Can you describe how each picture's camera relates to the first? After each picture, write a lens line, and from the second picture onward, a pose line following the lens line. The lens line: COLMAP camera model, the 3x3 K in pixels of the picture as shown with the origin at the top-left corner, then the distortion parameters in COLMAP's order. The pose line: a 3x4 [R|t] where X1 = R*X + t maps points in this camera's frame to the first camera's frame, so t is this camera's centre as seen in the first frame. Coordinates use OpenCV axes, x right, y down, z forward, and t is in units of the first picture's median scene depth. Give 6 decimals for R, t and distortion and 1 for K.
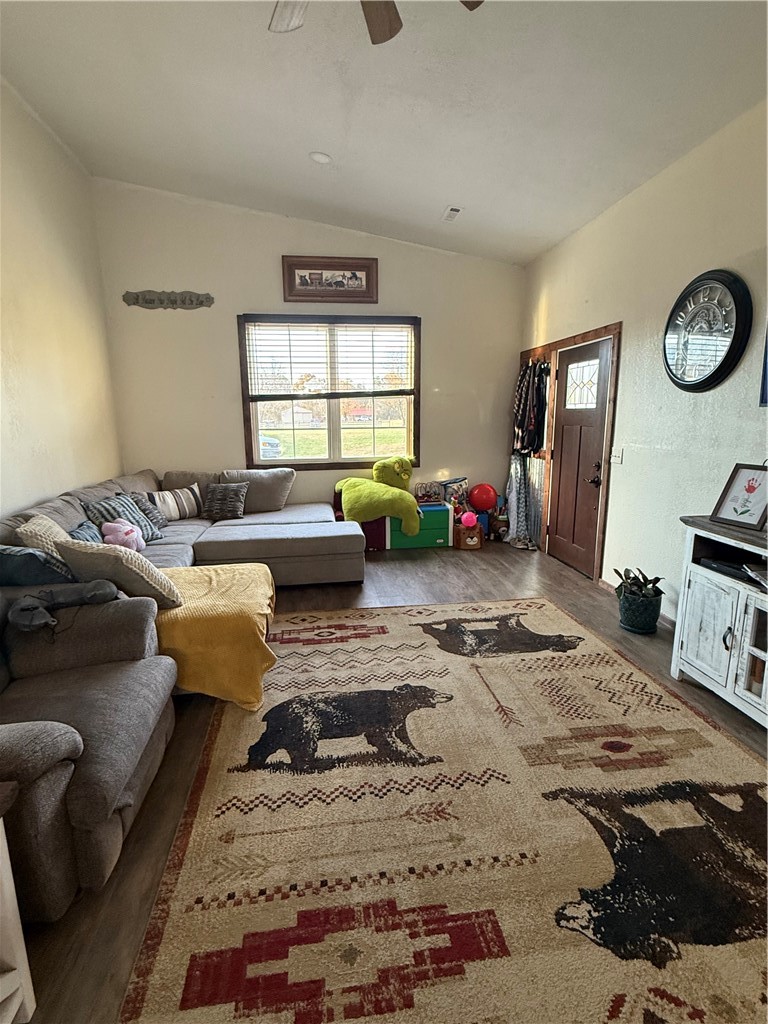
lens RADIAL K [[503.6, 0, 384.0], [0, 503.6, 512.0], [0, 0, 1]] dist [0.000383, 0.000635]
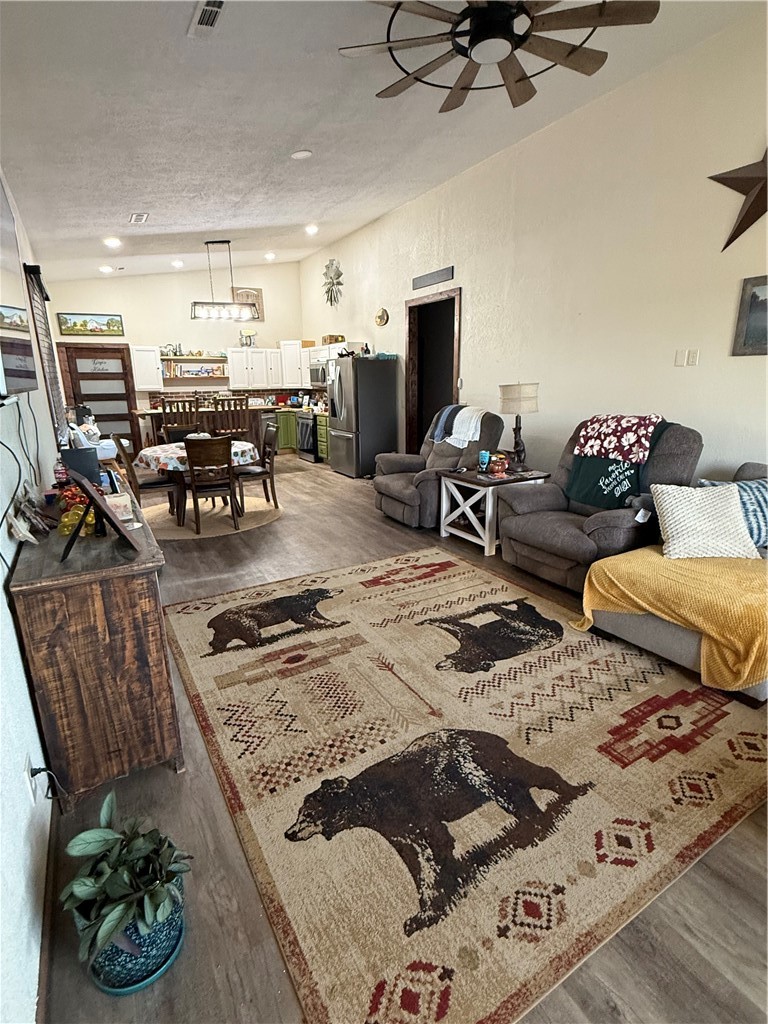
lens RADIAL K [[503.6, 0, 384.0], [0, 503.6, 512.0], [0, 0, 1]] dist [0.000383, 0.000635]
pose [[-0.924280, 0.118285, -0.362925, 0.595510], [-0.053298, 0.901471, 0.429546, -0.370102], [0.377975, 0.416364, -0.826907, 1.751971]]
